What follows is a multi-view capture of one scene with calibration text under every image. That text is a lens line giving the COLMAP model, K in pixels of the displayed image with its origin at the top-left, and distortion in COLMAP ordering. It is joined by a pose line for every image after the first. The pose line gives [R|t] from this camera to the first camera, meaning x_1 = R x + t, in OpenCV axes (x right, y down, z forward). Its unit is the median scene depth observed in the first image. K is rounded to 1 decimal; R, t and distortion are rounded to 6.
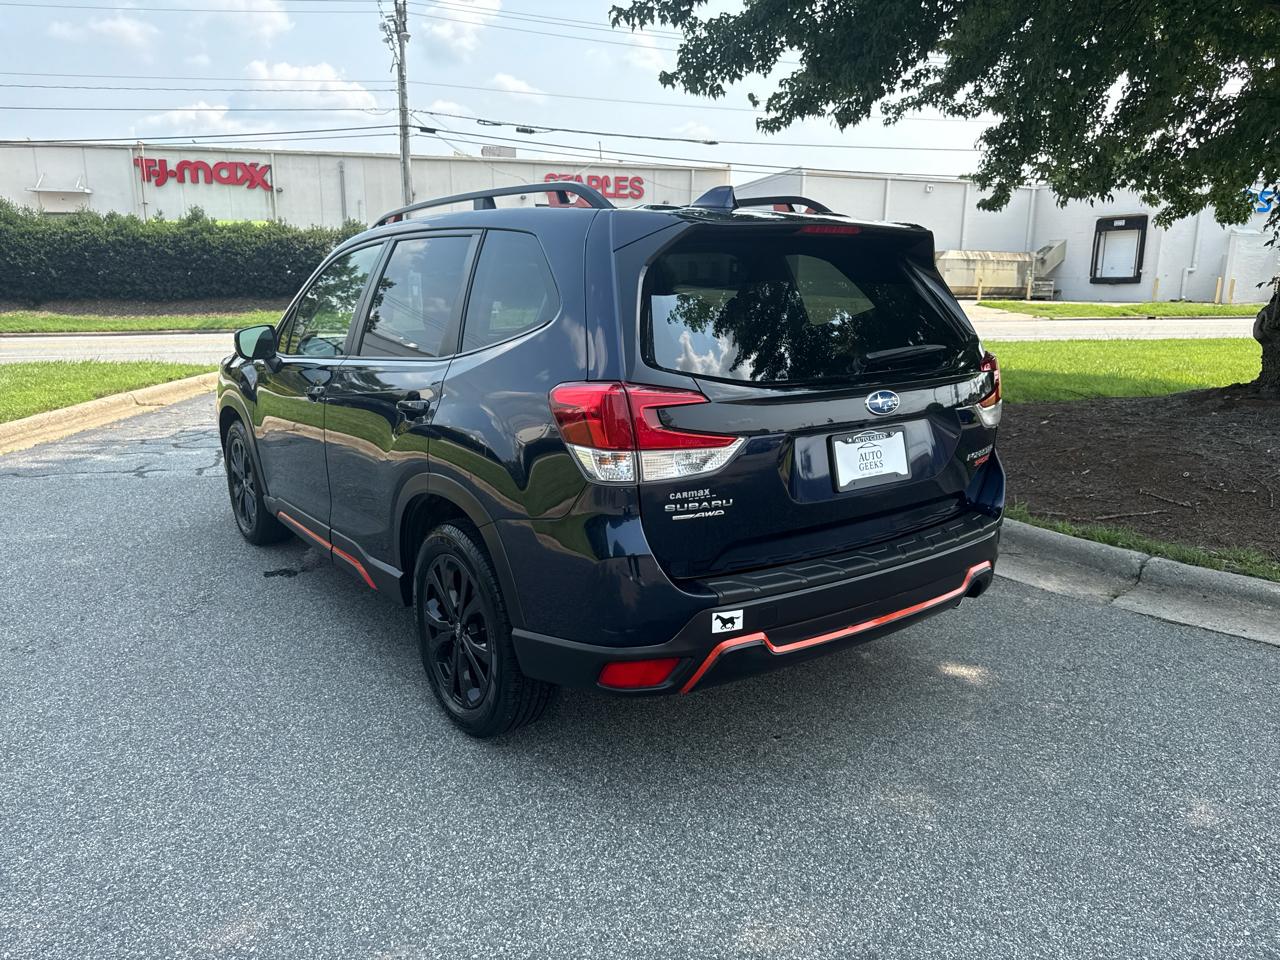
lens RADIAL K [[905.7, 0, 644.2], [0, 905.7, 491.1], [0, 0, 1]] dist [0.020478, -0.030681]
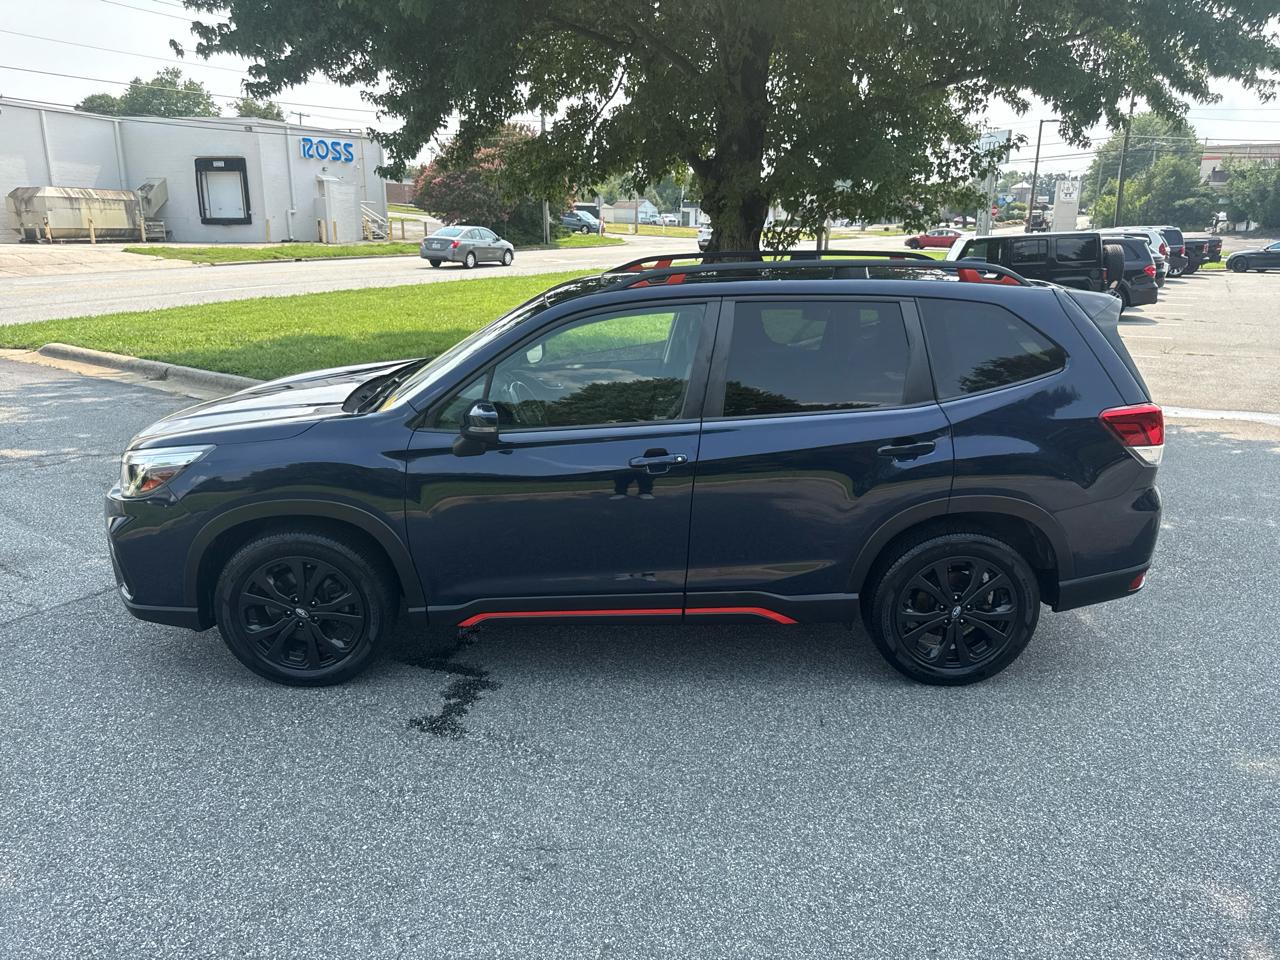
lens RADIAL K [[905.7, 0, 640.6], [0, 905.7, 478.7], [0, 0, 1]] dist [0.020478, -0.030681]
pose [[0.576063, -0.222066, 0.786663, -0.838036], [0.176600, 0.973472, 0.145478, -0.173068], [-0.798100, 0.055120, 0.599998, 0.333149]]
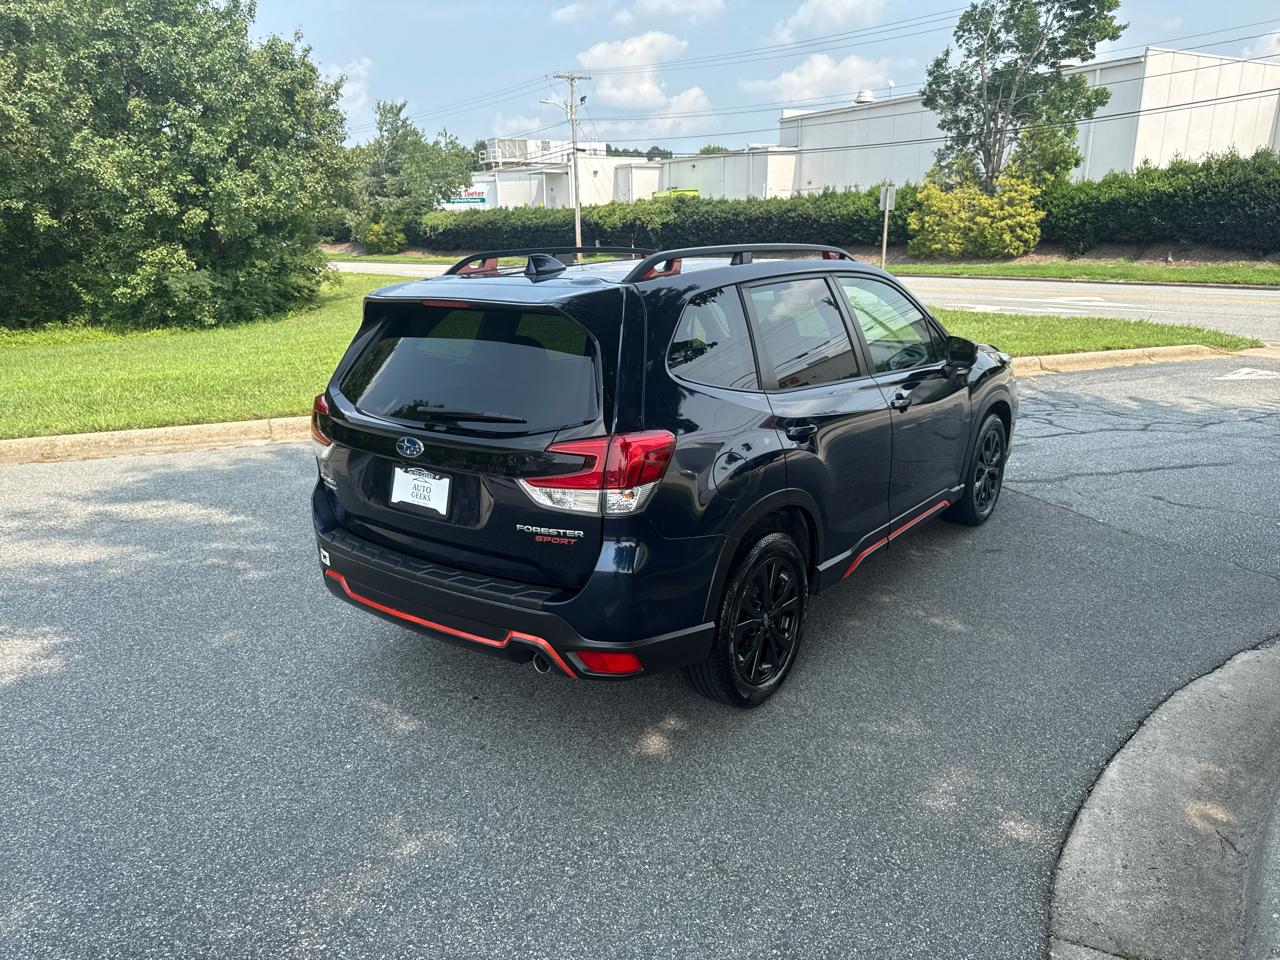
lens RADIAL K [[905.7, 0, 630.4], [0, 905.7, 489.3], [0, 0, 1]] dist [0.020478, -0.030681]
pose [[0.274875, 0.254073, -0.927303, 0.759764], [-0.194840, 0.959163, 0.205047, -0.179024], [0.941531, 0.124314, 0.313154, 0.453706]]
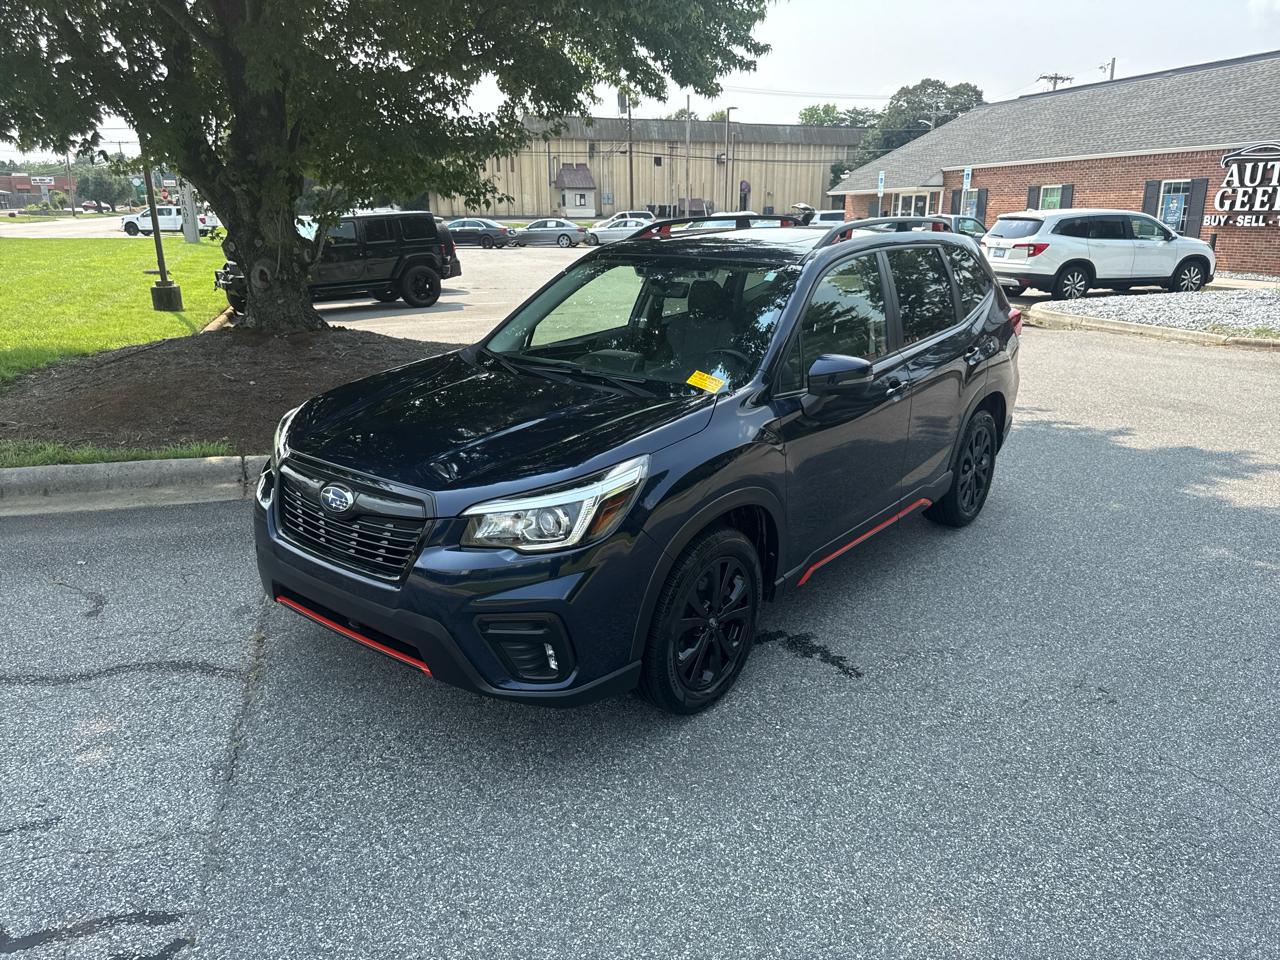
lens RADIAL K [[905.7, 0, 641.0], [0, 905.7, 477.7], [0, 0, 1]] dist [0.020478, -0.030681]
pose [[-0.256323, -0.275523, 0.926491, -1.001311], [0.209196, 0.919983, 0.331464, -0.331224], [-0.943682, 0.278780, -0.178175, 1.136557]]
